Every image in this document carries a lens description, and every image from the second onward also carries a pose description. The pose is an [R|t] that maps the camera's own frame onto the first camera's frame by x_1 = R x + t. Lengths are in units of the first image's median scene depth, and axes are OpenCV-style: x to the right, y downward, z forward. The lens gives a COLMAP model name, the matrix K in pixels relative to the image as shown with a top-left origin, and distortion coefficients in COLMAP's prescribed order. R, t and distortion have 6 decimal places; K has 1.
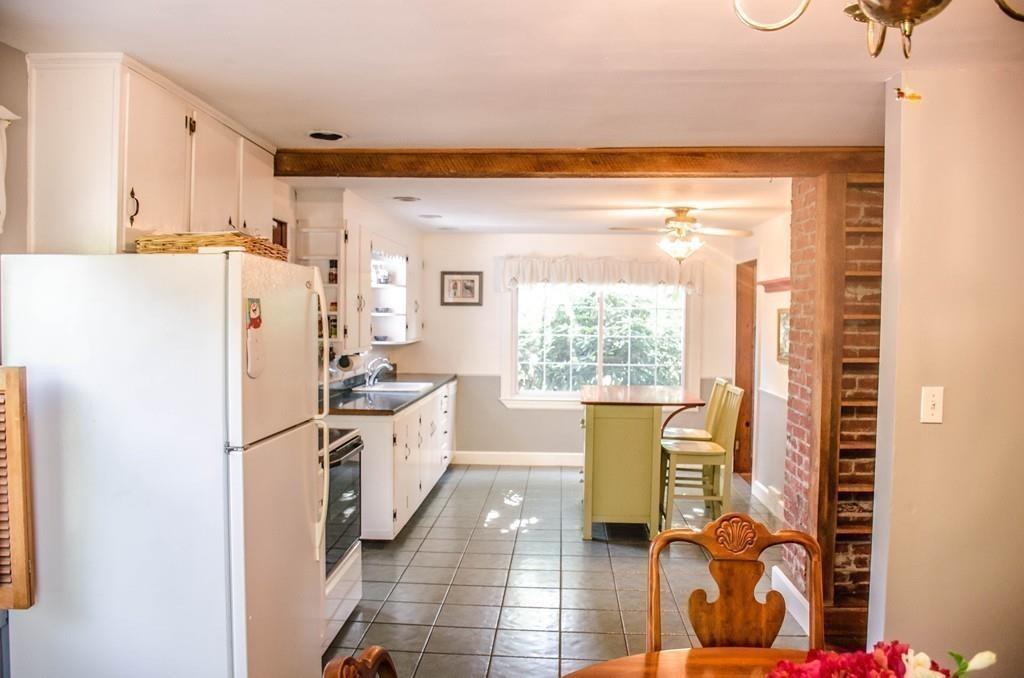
lens RADIAL K [[813.0, 0, 507.0], [0, 813.0, 347.6], [0, 0, 1]] dist [-0.156799, 0.109508]
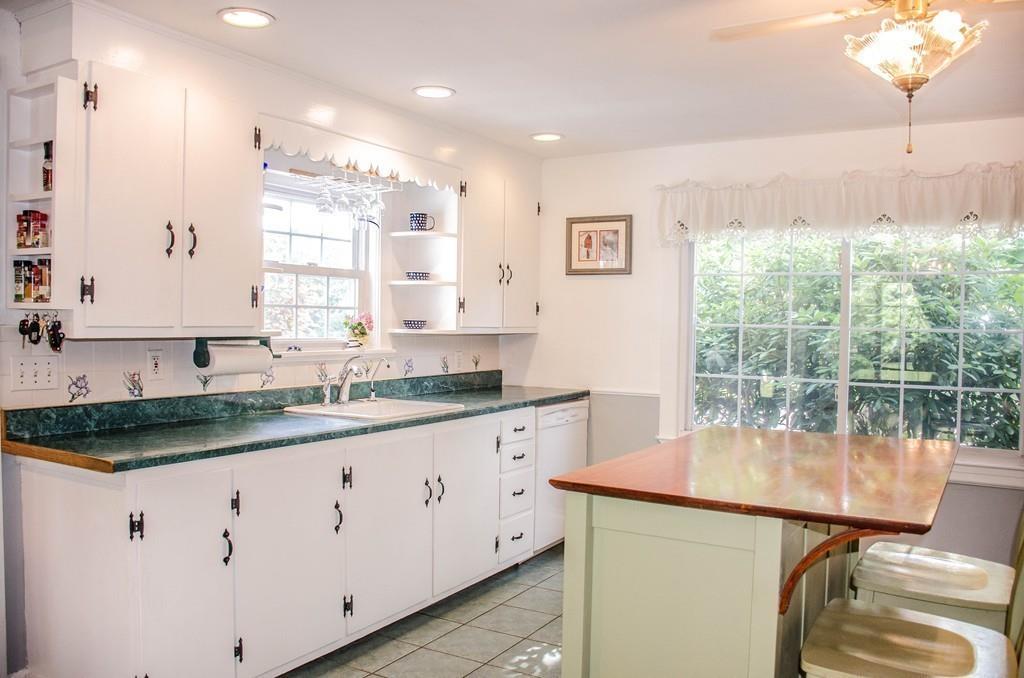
lens RADIAL K [[813.0, 0, 507.0], [0, 813.0, 347.6], [0, 0, 1]] dist [-0.156799, 0.109508]
pose [[0.886637, 0.020565, -0.462009, 0.232260], [-0.027112, 0.999604, -0.007535, 0.010813], [0.461671, 0.019207, 0.886843, 0.665846]]
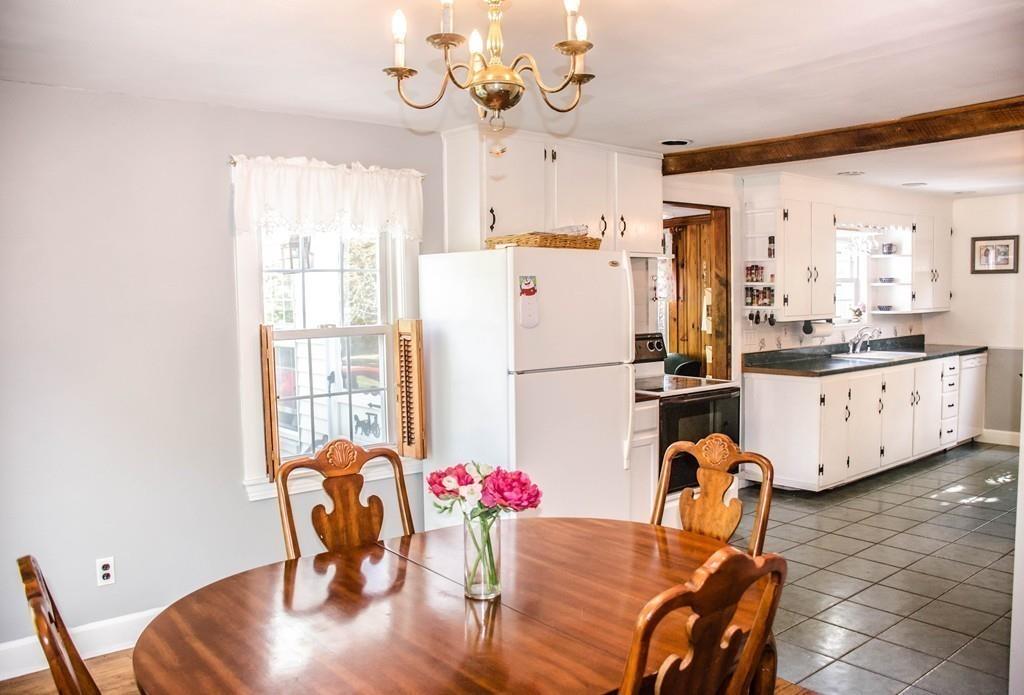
lens RADIAL K [[822.2, 0, 513.7], [0, 822.2, 358.3], [0, 0, 1]] dist [-0.085890, 0.016738]
pose [[0.687087, 0.038254, -0.725567, 0.343473], [-0.006379, 0.998892, 0.046623, 0.009555], [0.726547, -0.027406, 0.686570, -0.044251]]
